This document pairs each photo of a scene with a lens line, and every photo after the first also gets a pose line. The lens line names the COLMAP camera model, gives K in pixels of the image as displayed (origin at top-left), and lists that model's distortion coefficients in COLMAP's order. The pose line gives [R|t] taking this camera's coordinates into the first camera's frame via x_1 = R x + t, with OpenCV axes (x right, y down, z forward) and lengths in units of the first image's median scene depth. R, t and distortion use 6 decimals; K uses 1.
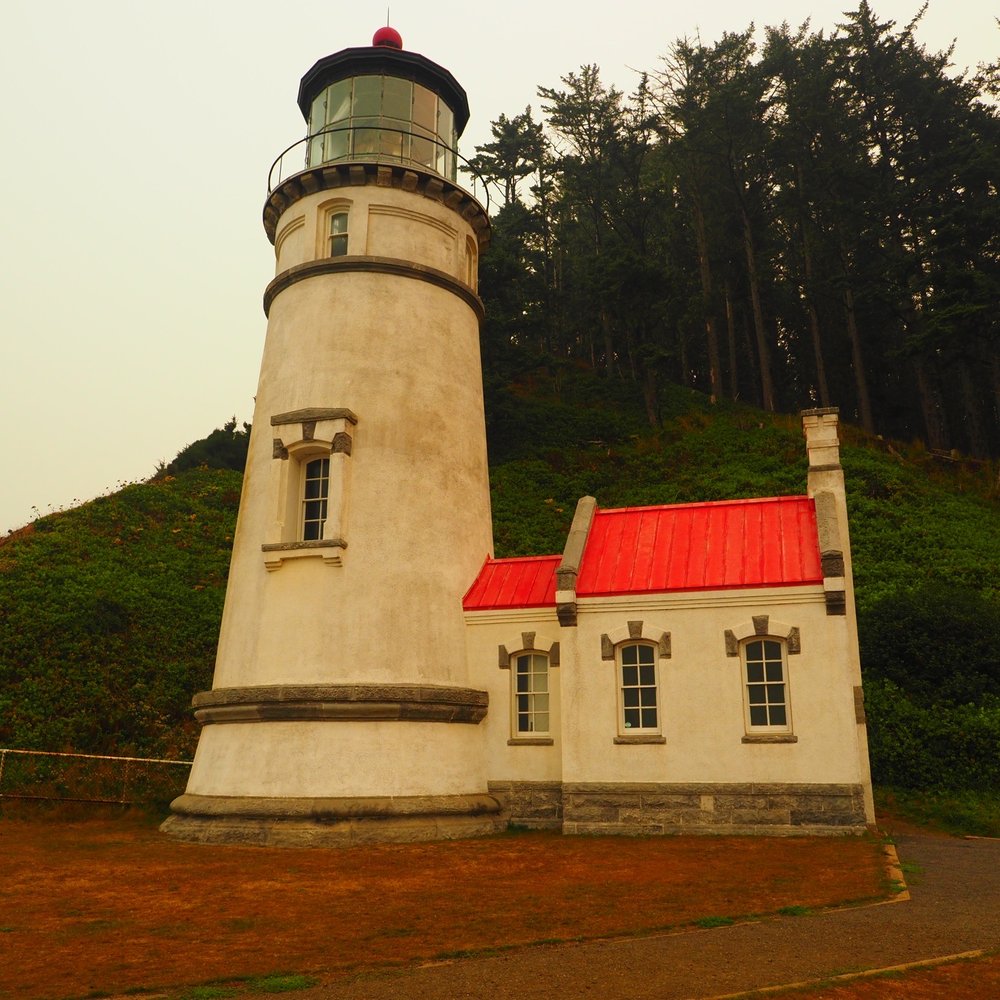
lens RADIAL K [[961.9, 0, 531.2], [0, 961.9, 502.1], [0, 0, 1]] dist [-0.012580, -0.001311]
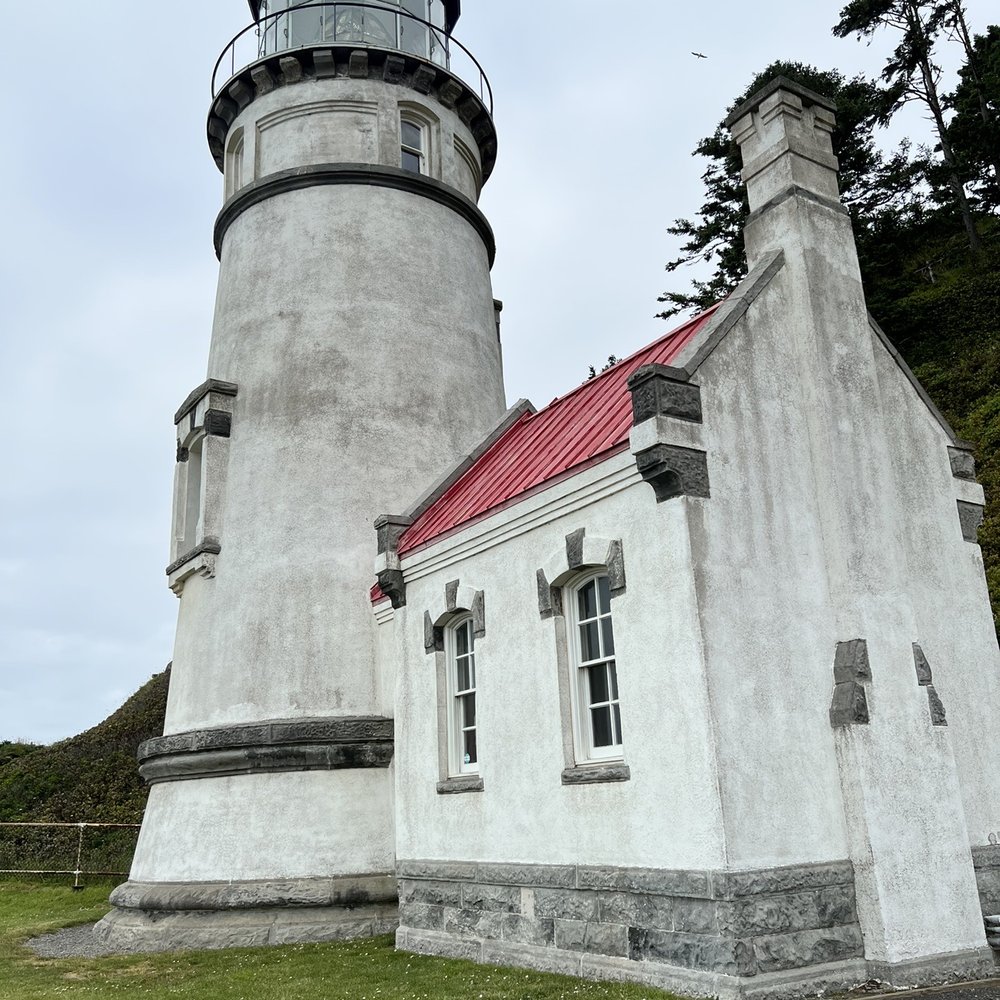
lens RADIAL K [[1006.8, 0, 494.8], [0, 1006.8, 510.2], [0, 0, 1]] dist [0.115196, -0.244455]
pose [[0.751125, -0.216285, -0.623724, 0.499436], [0.213318, 0.973641, -0.080735, 0.129595], [0.624746, -0.072410, 0.777464, 0.508522]]
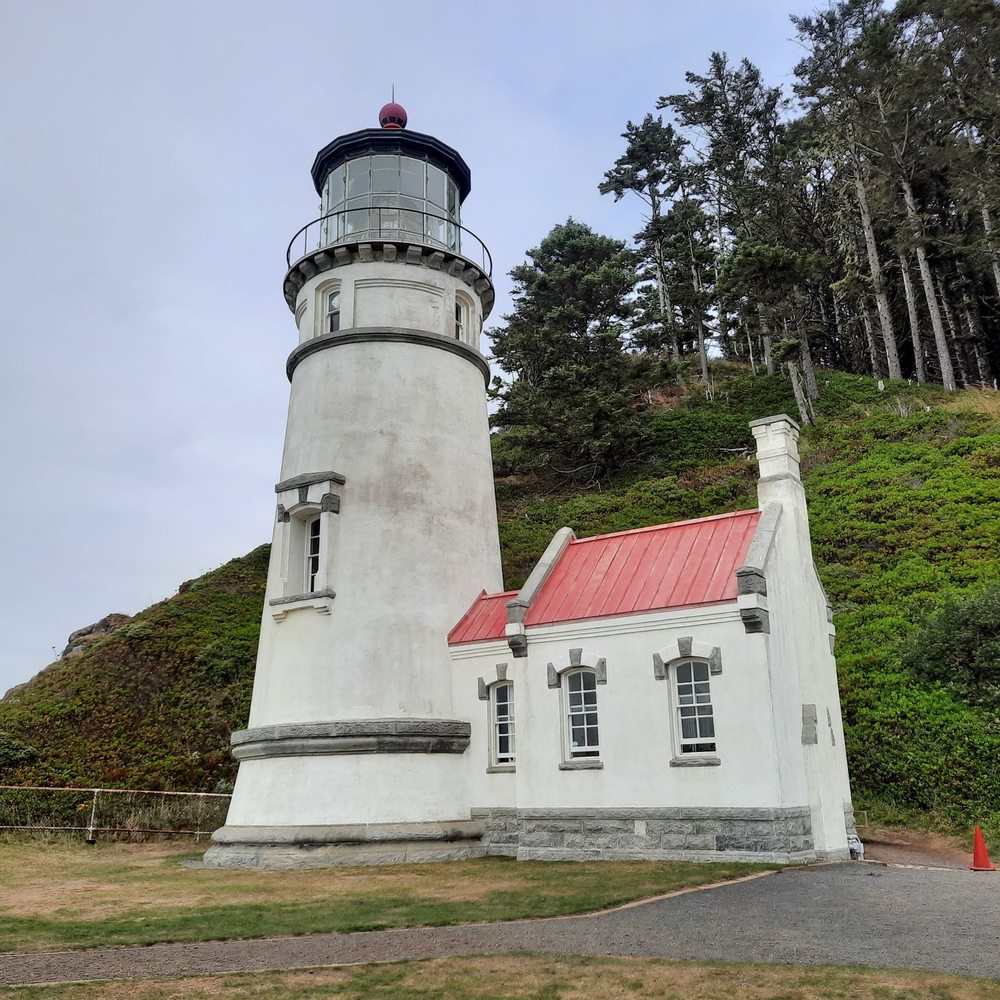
lens RADIAL K [[982.9, 0, 512.8], [0, 982.9, 501.9], [0, 0, 1]] dist [0.051685, -0.011120]
pose [[0.951243, -0.102023, -0.291082, 0.349071], [0.096856, 0.994779, -0.032145, -0.005570], [0.292842, 0.002385, 0.956158, -0.027639]]
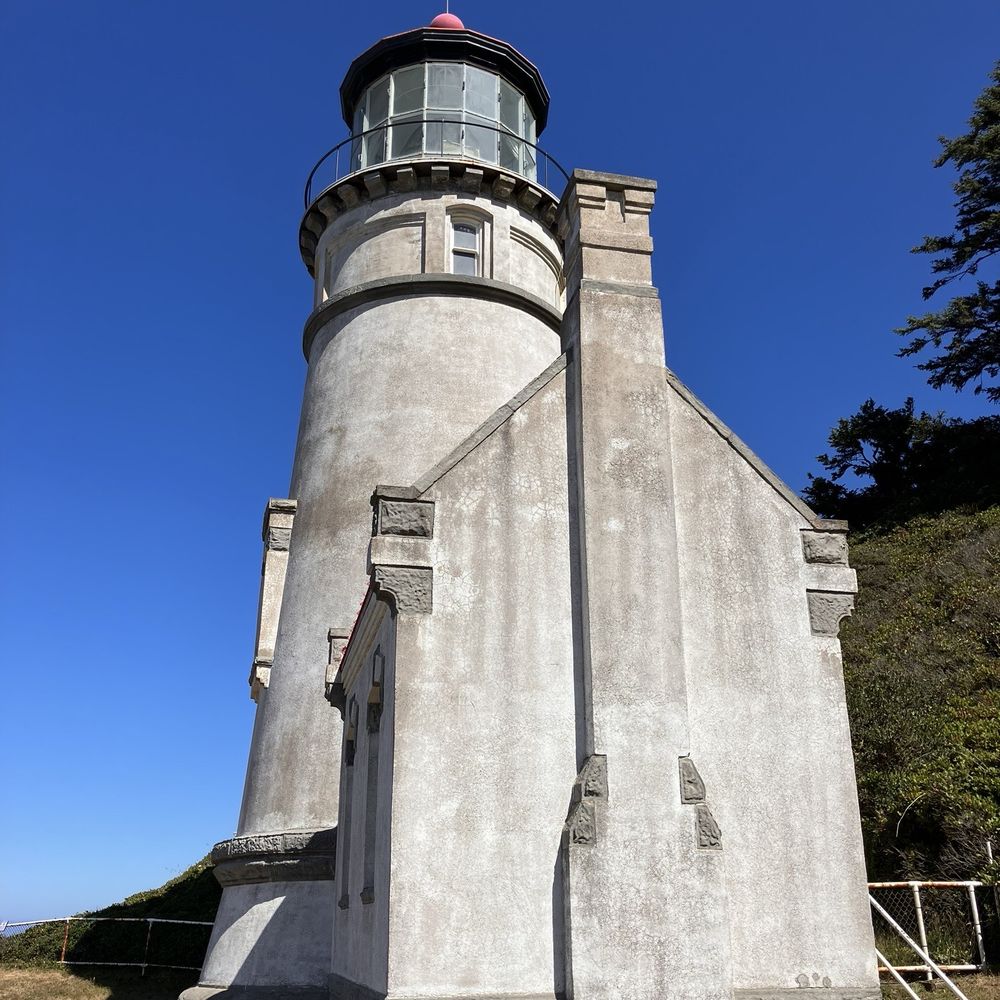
lens RADIAL K [[1101.5, 0, 500.0], [0, 1101.5, 500.0], [0, 0, 1]] dist [0.167507, -0.576901]
pose [[0.480585, -0.318000, -0.817260, 0.721185], [0.233900, 0.944658, -0.230028, 0.179839], [0.845180, -0.080609, 0.528368, 0.683168]]
